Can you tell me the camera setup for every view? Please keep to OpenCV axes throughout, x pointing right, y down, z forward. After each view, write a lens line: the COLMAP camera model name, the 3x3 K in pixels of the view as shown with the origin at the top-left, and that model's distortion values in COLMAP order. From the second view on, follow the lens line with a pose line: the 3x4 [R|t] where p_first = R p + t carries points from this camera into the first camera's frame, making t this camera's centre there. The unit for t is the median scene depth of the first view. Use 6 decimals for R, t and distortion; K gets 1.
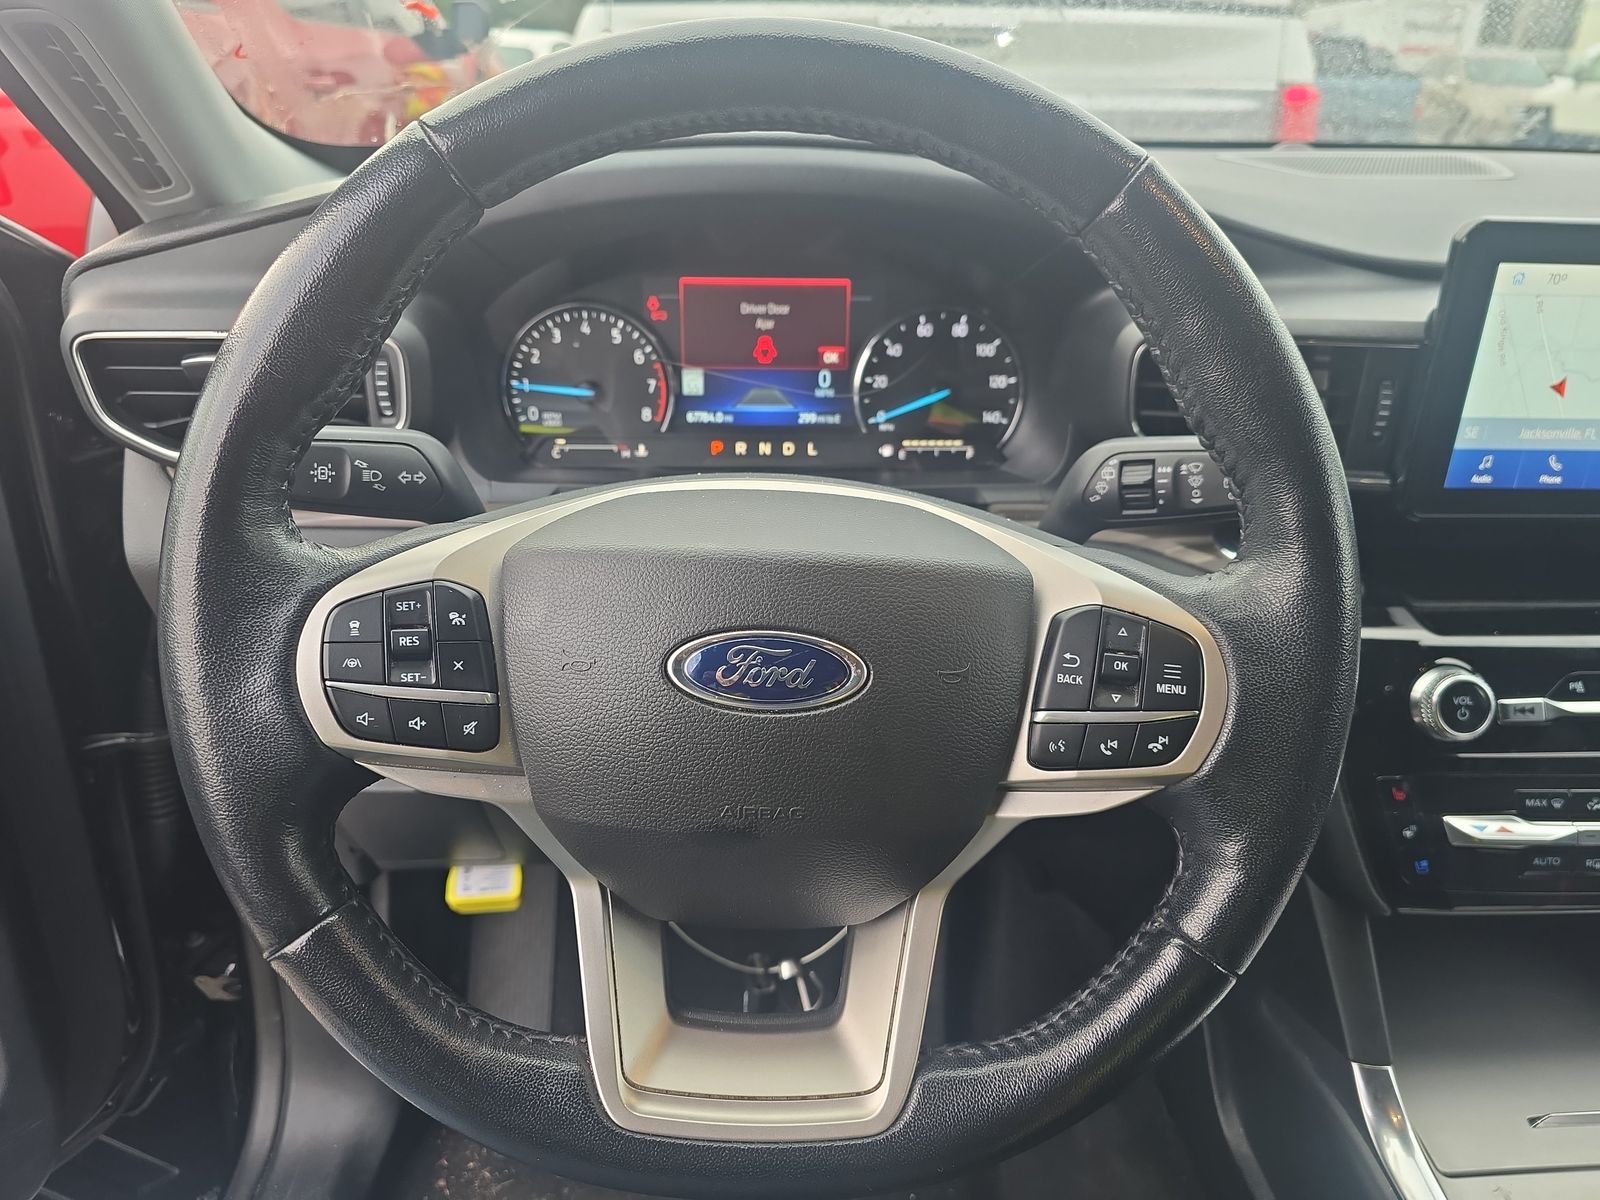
lens RADIAL K [[1081.1, 0, 800.6], [0, 1081.1, 638.2], [0, 0, 1]] dist [0.032439, -0.050610]
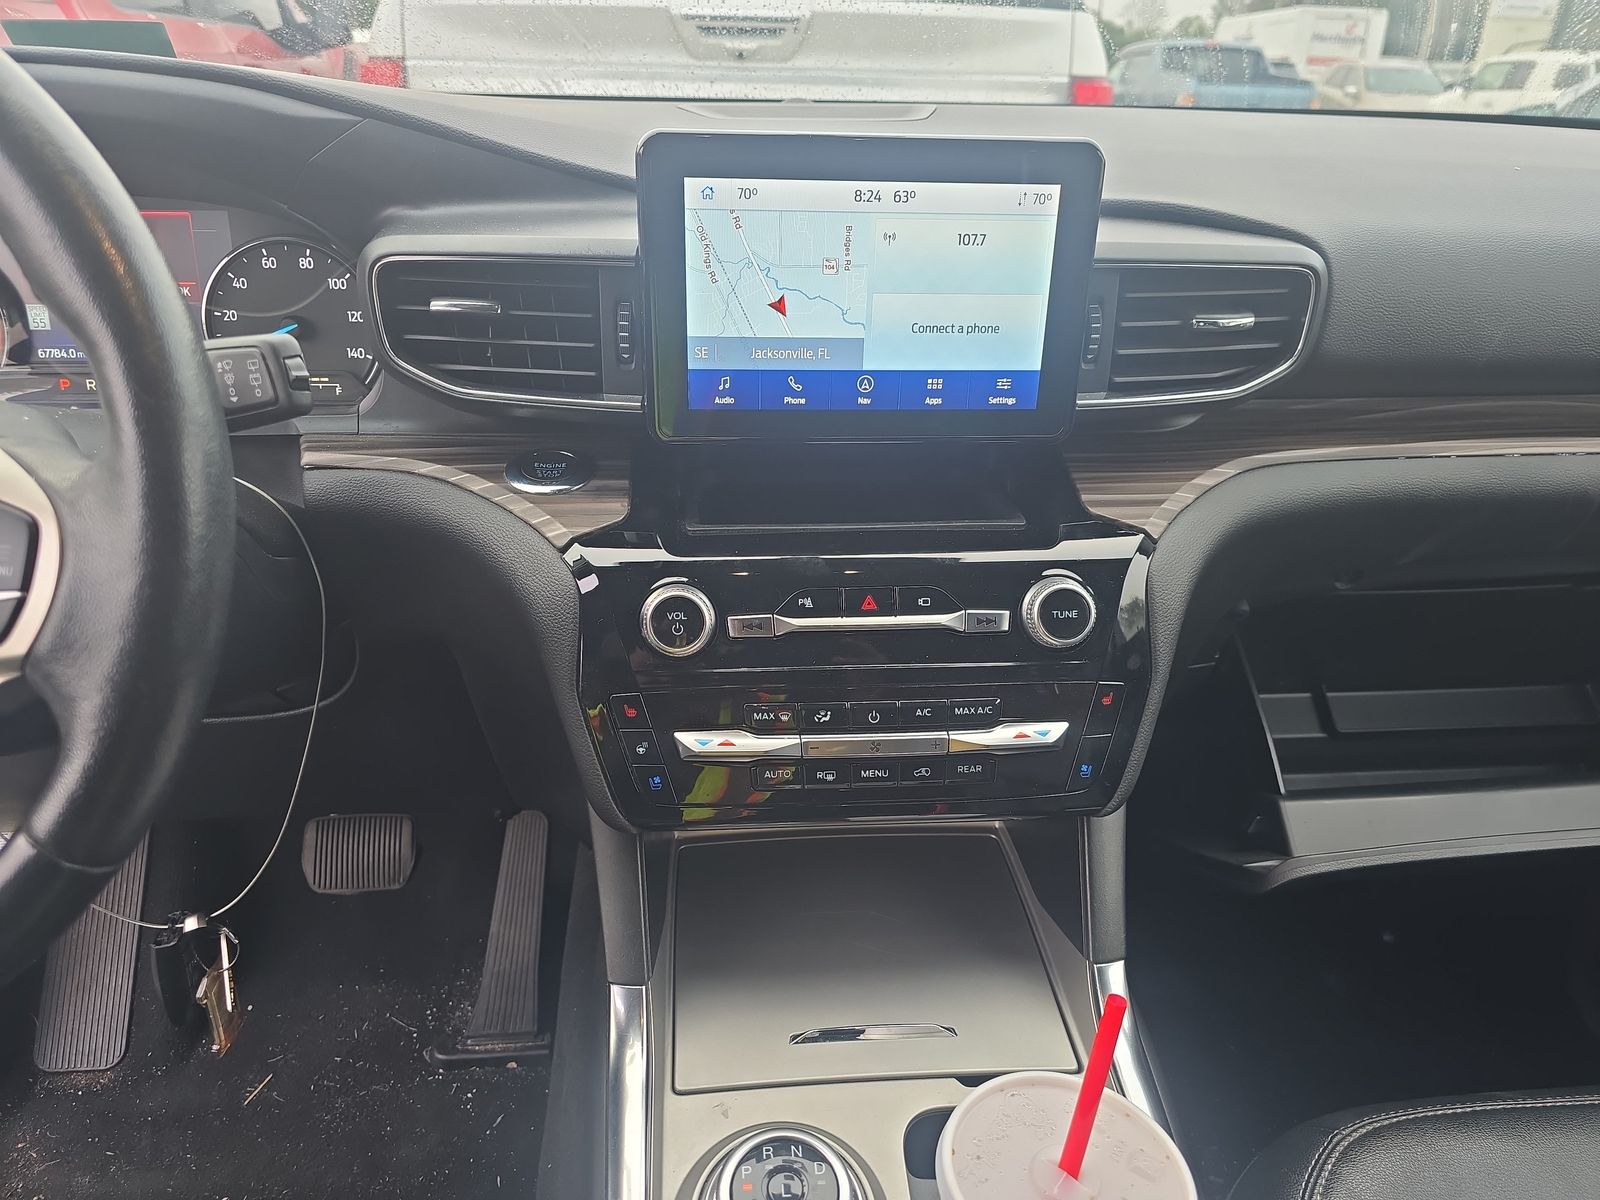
lens RADIAL K [[1063.8, 0, 799.2], [0, 1063.8, 635.2], [0, 0, 1]] dist [0.073891, -0.102795]
pose [[0.998504, -0.017772, 0.051704, 0.654793], [0.017963, 0.999833, -0.003242, 0.078562], [-0.051637, 0.004166, 0.998657, 0.002901]]
